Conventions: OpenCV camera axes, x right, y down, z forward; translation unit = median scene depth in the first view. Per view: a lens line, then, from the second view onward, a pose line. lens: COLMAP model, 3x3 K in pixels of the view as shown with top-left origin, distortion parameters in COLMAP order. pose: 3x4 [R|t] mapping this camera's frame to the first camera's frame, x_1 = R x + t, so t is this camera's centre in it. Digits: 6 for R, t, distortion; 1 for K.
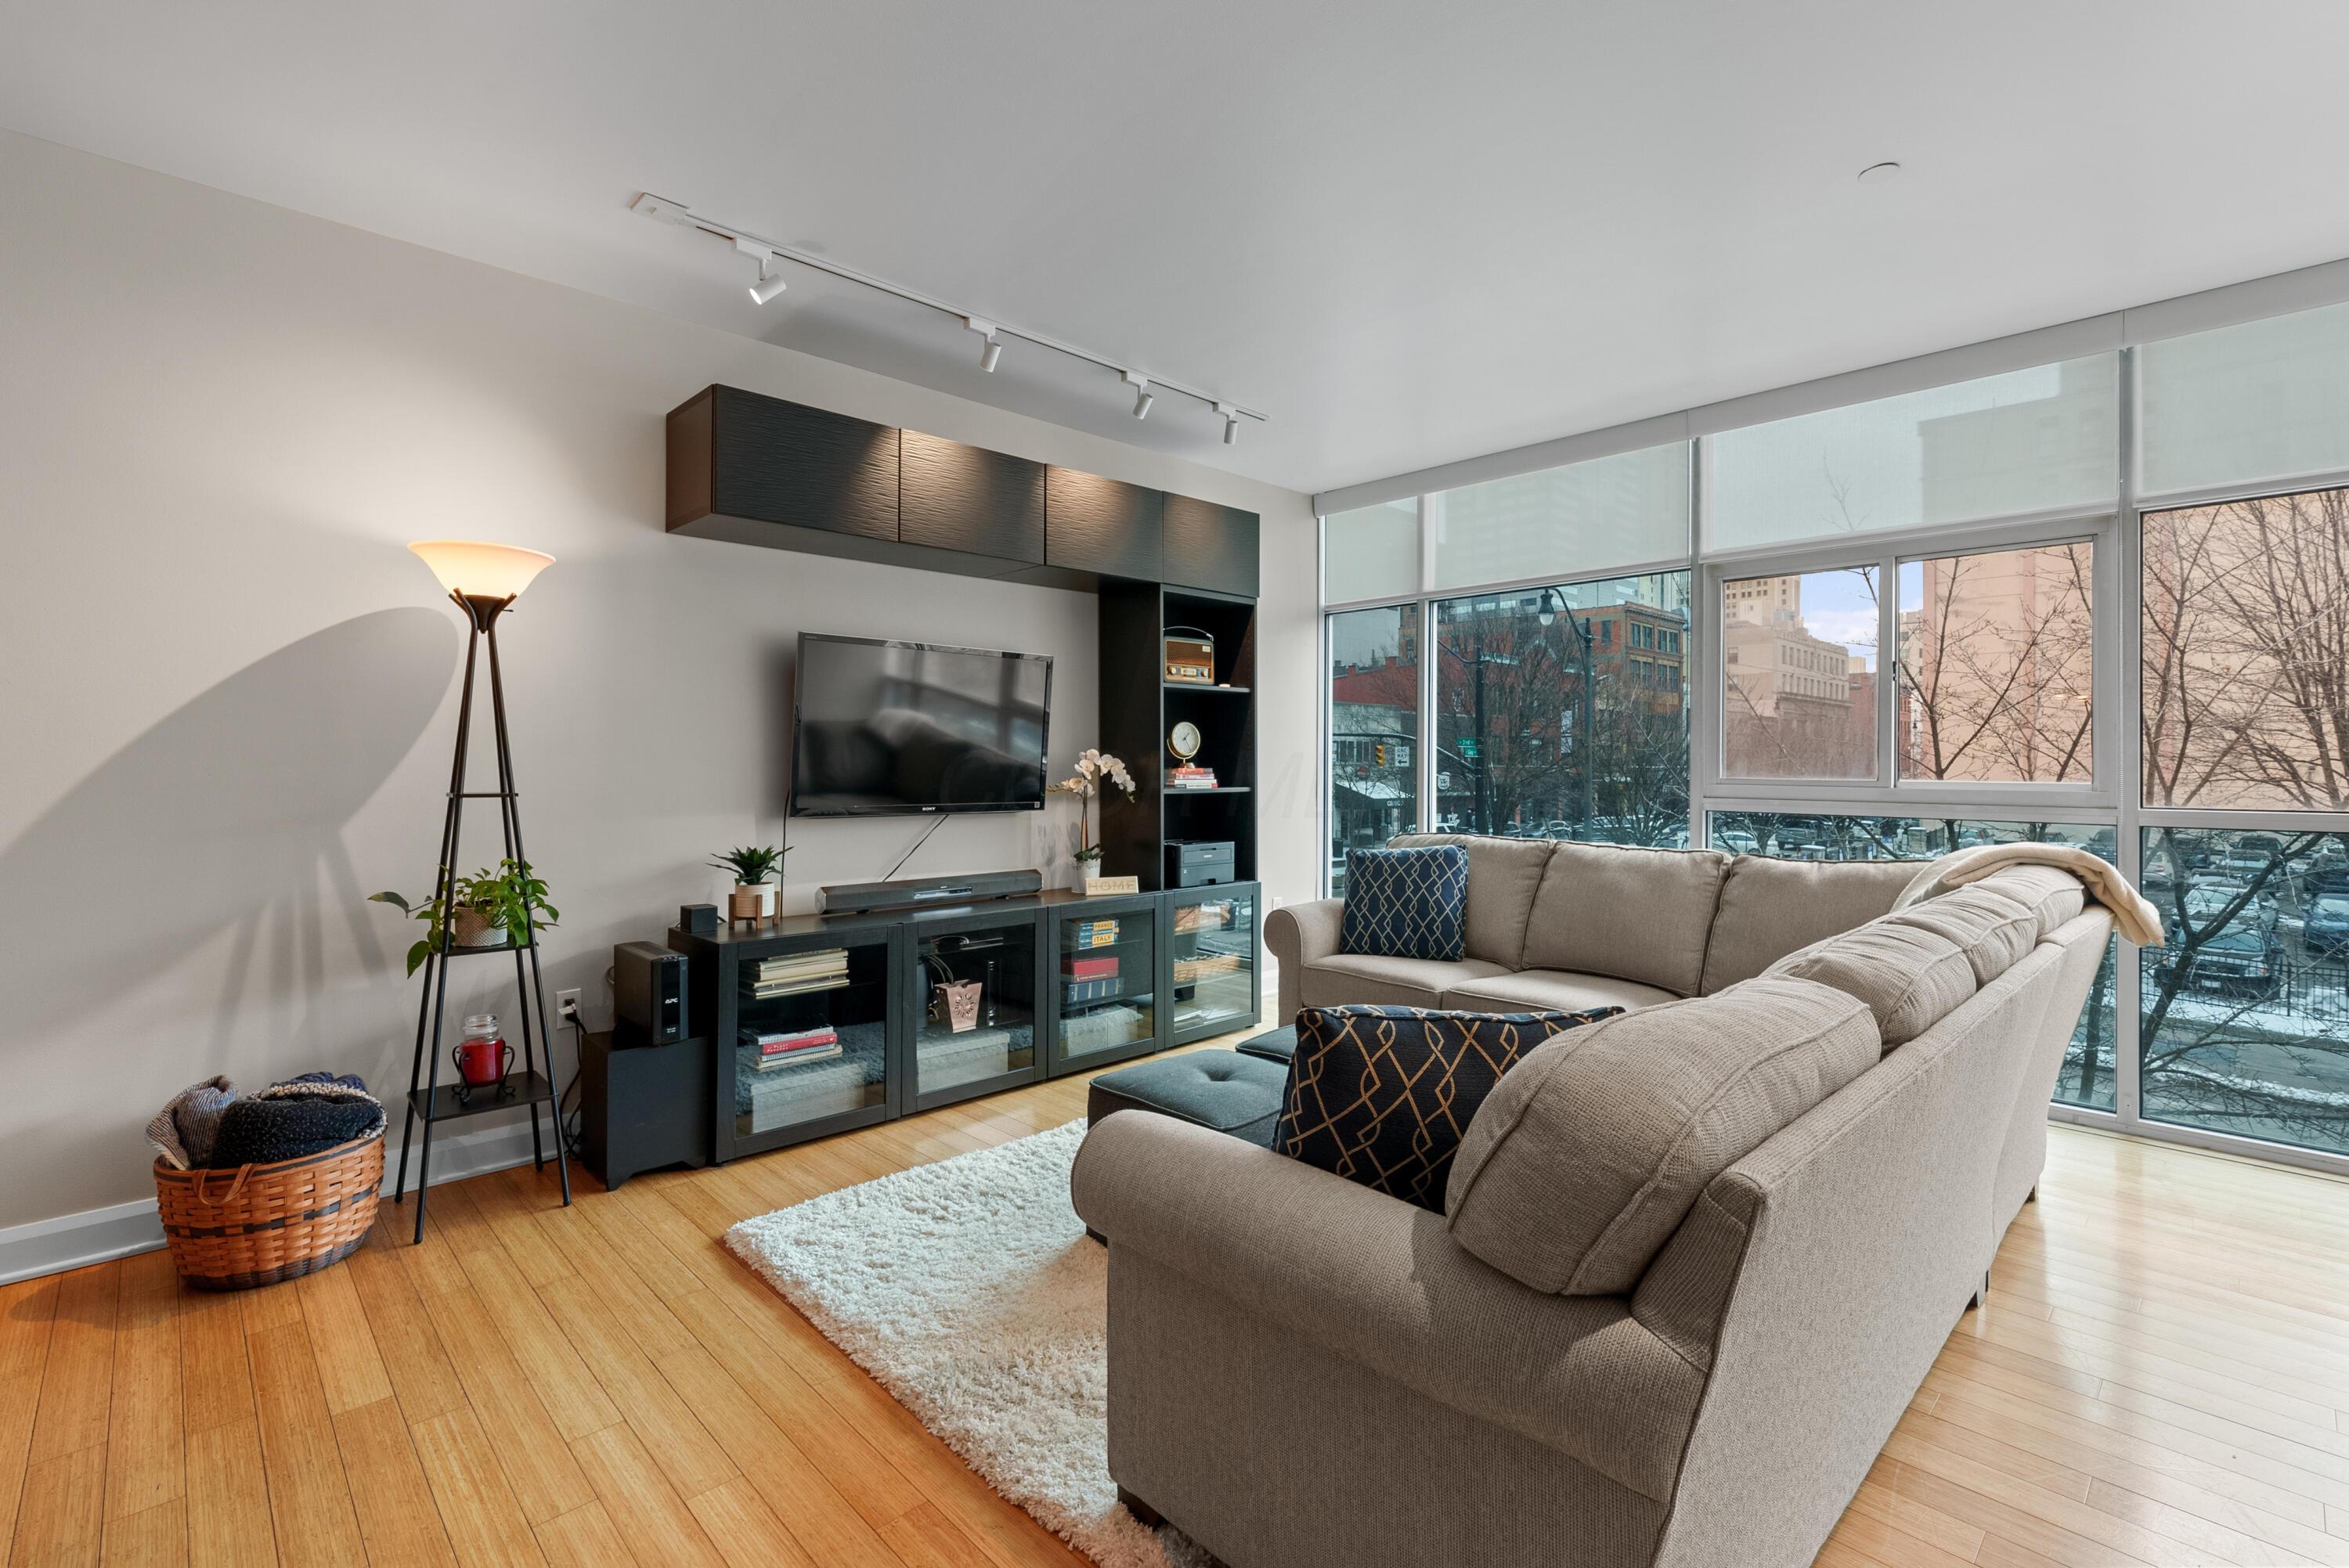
lens RADIAL K [[1060.9, 0, 1180.6], [0, 1060.9, 757.8], [0, 0, 1]] dist [0.001409, 0.000090]
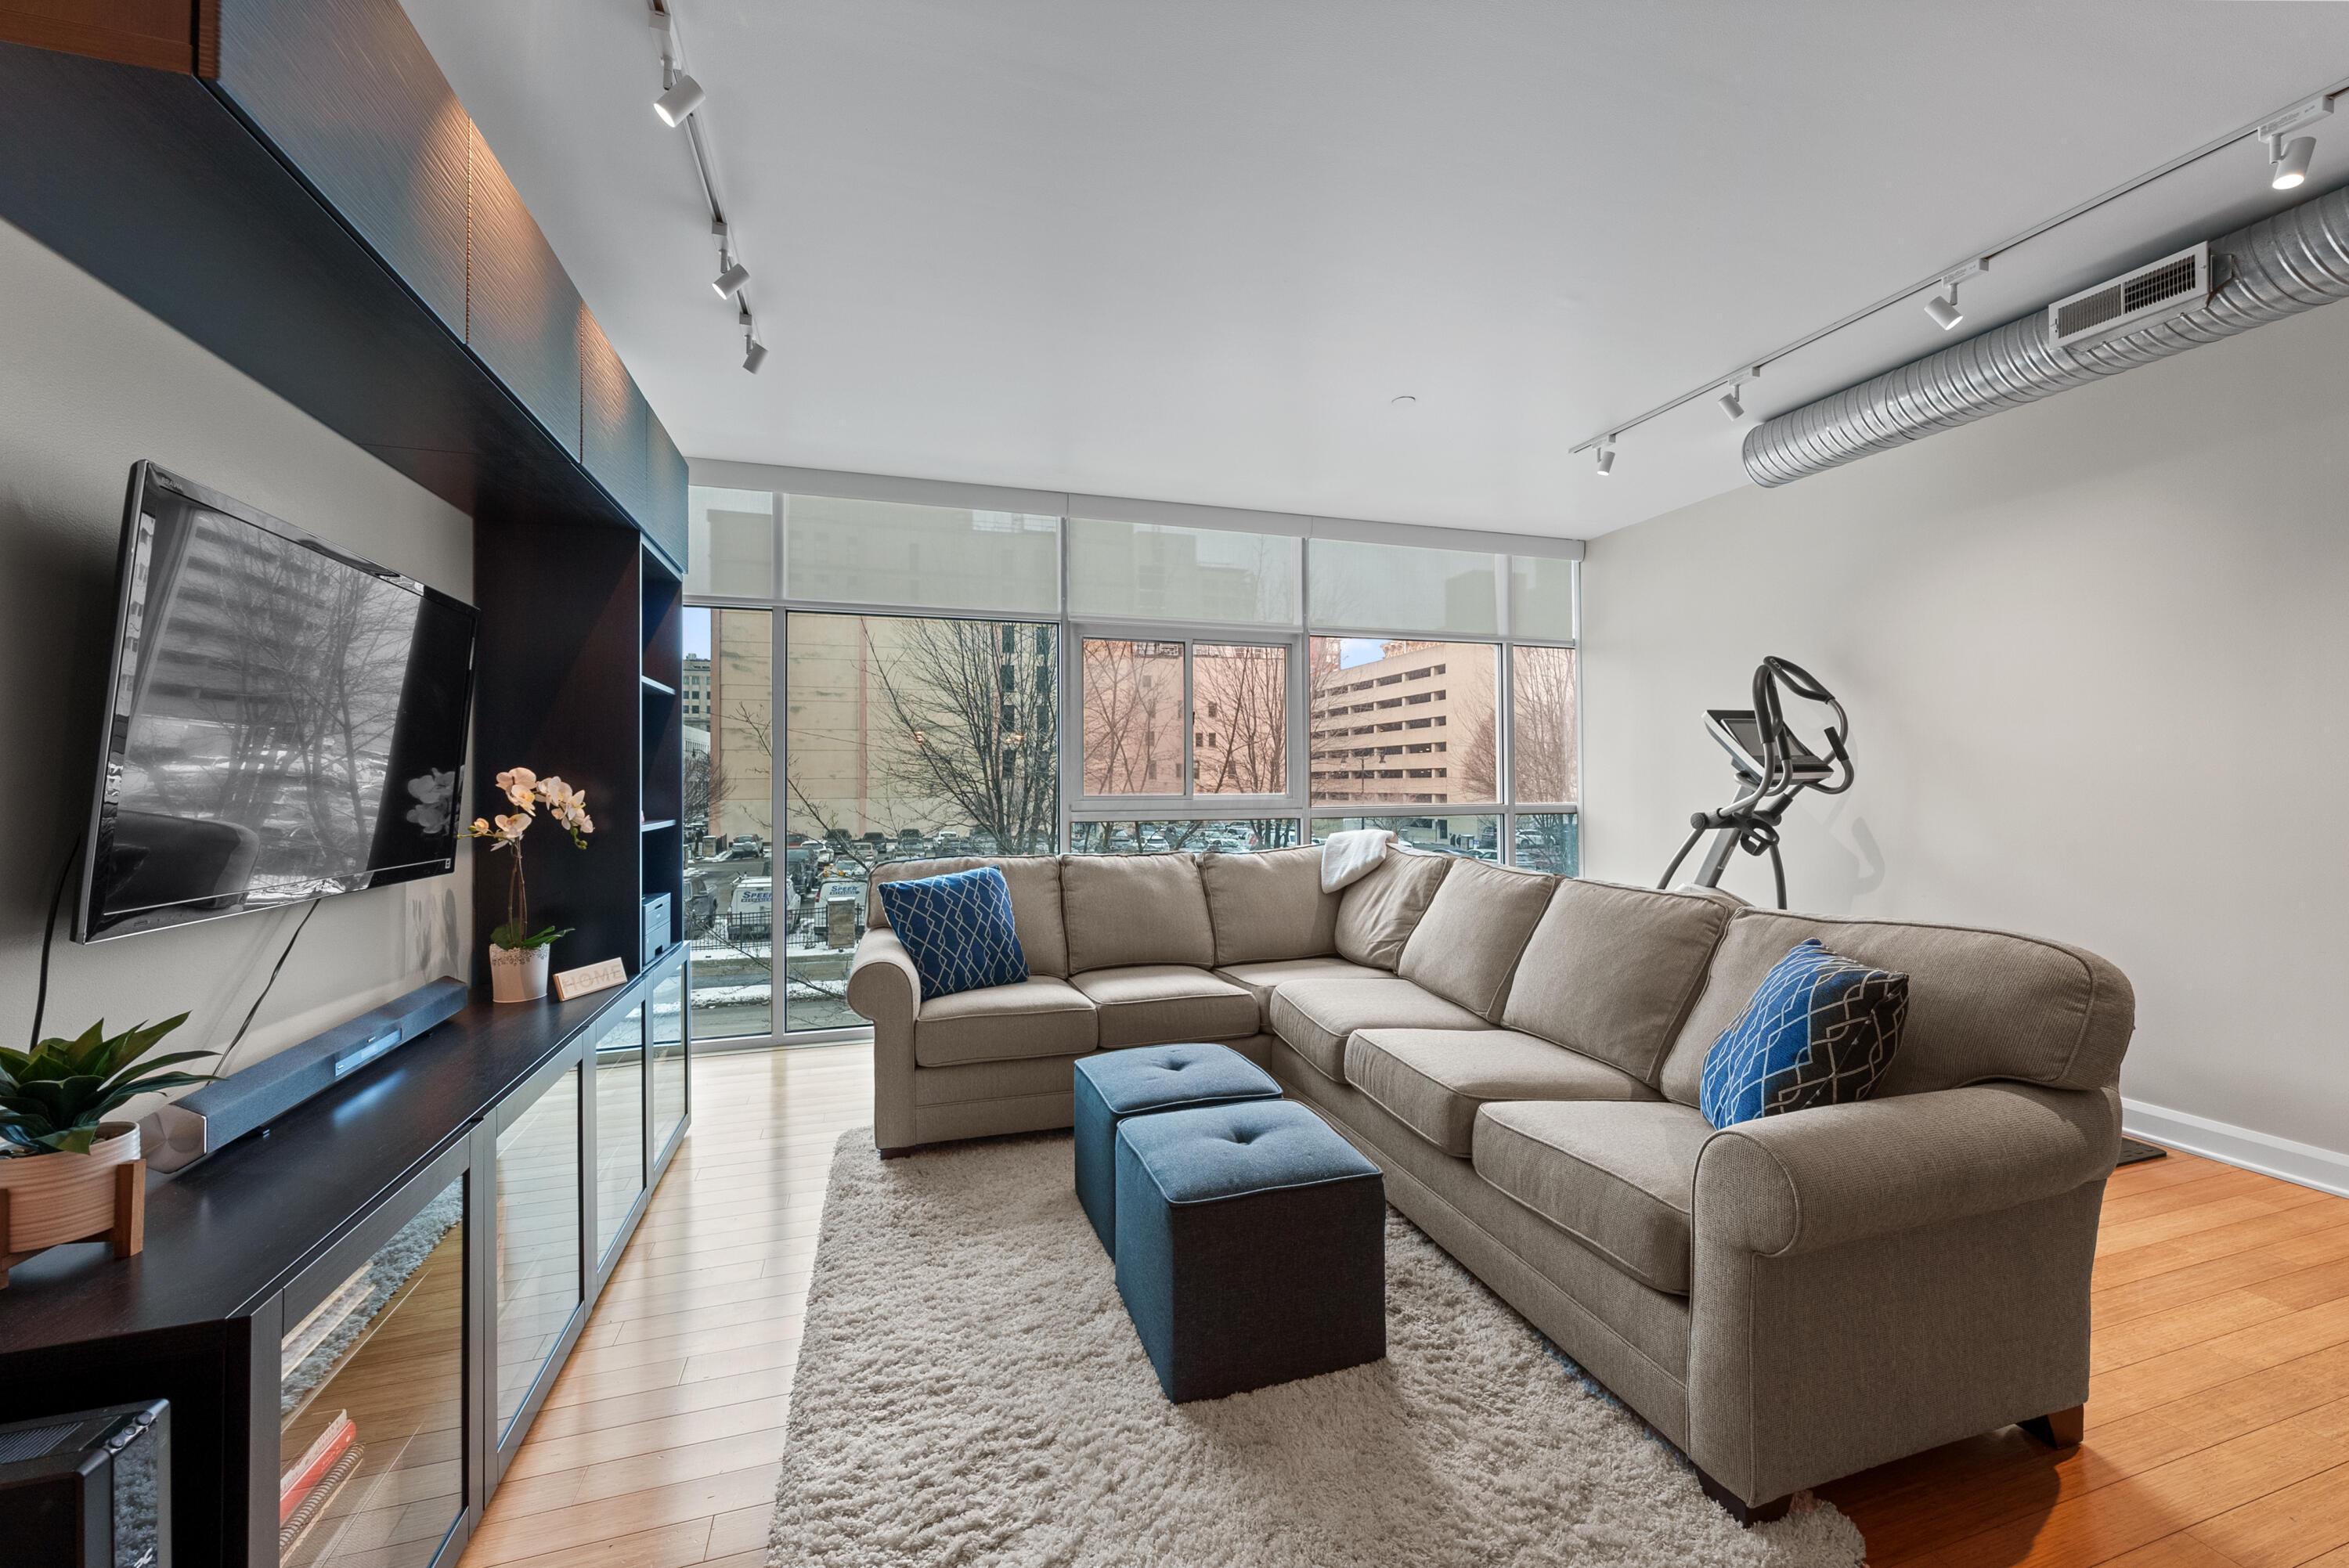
lens RADIAL K [[920.3, 0, 1180.6], [0, 920.3, 771.4], [0, 0, 1]] dist [-0.002198, -0.000092]
pose [[0.441450, 0.004030, 0.897277, -0.418051], [0.003379, 0.999975, -0.006154, -0.002089], [-0.897279, 0.005748, 0.441426, 0.429842]]
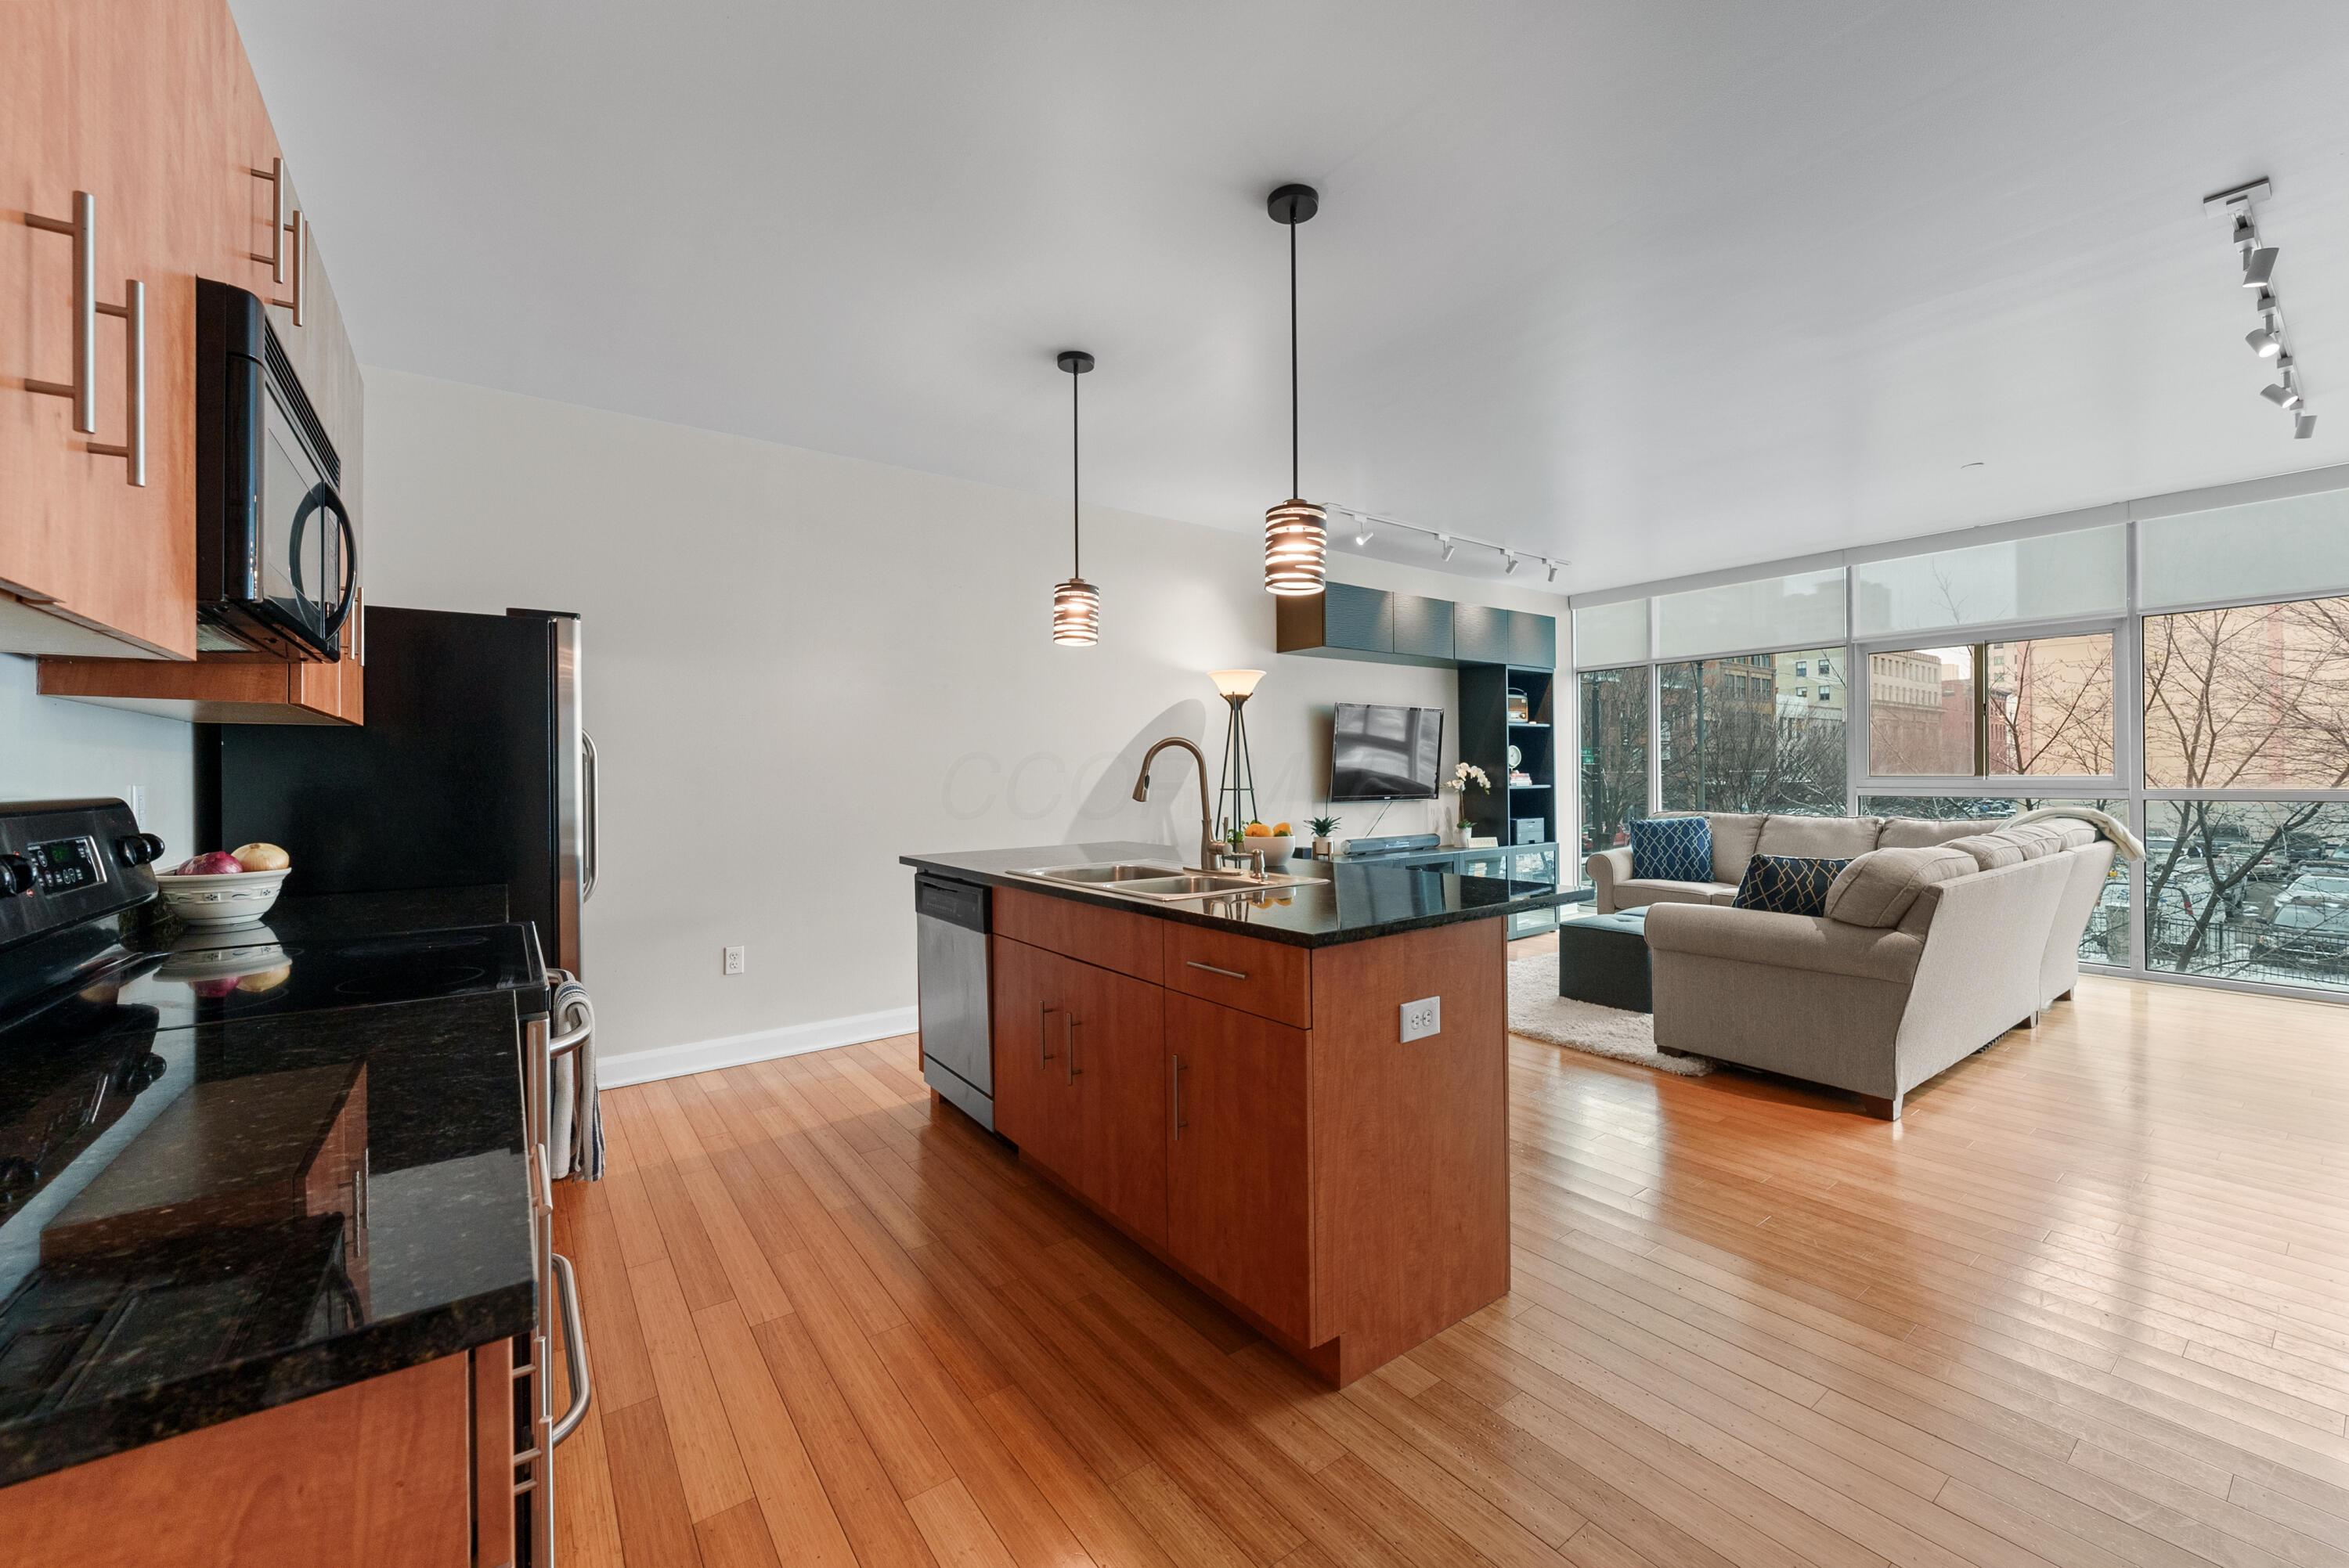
lens RADIAL K [[920.3, 0, 1180.6], [0, 920.3, 771.4], [0, 0, 1]] dist [-0.002198, -0.000092]
pose [[0.991441, -0.012210, -0.129984, -0.357225], [0.012552, 0.999920, 0.001809, -0.003019], [0.129951, -0.003425, 0.991515, -0.539169]]
